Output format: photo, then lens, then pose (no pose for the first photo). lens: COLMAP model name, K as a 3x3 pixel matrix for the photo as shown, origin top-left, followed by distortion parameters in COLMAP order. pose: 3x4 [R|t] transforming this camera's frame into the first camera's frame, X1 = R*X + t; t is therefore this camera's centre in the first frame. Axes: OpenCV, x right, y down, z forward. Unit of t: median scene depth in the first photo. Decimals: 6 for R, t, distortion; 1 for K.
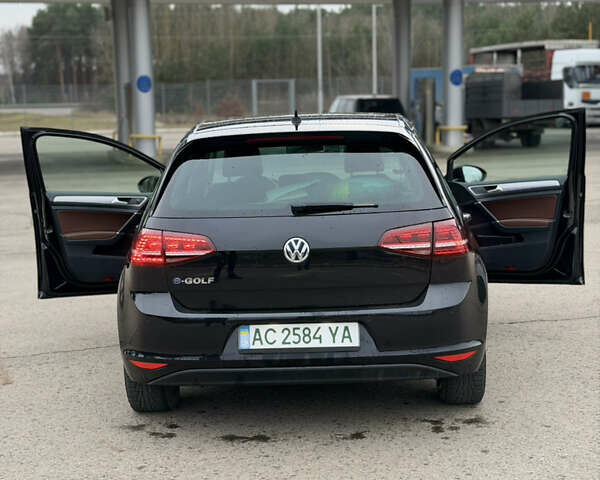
lens RADIAL K [[1089.2, 0, 300.0], [0, 1089.2, 240.0], [0, 0, 1]] dist [0.134571, 0.046747]
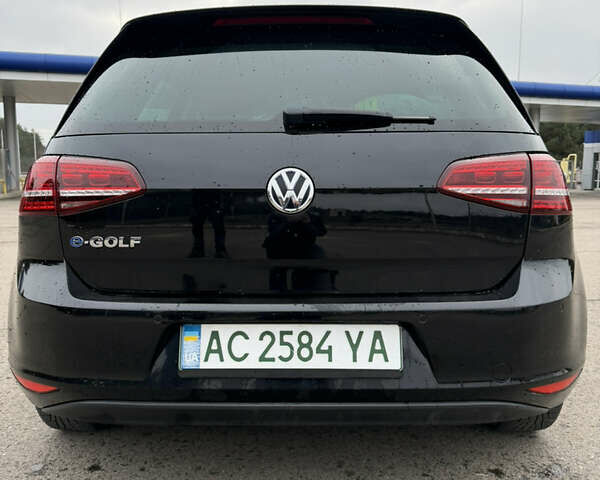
lens RADIAL K [[552.8, 0, 300.0], [0, 552.8, 240.0], [0, 0, 1]] dist [0.181220, -0.362906]
pose [[0.999349, 0.028664, 0.021930, -0.003891], [-0.028361, 0.999499, -0.014027, 0.038302], [-0.022321, 0.013396, 0.999661, 0.719595]]
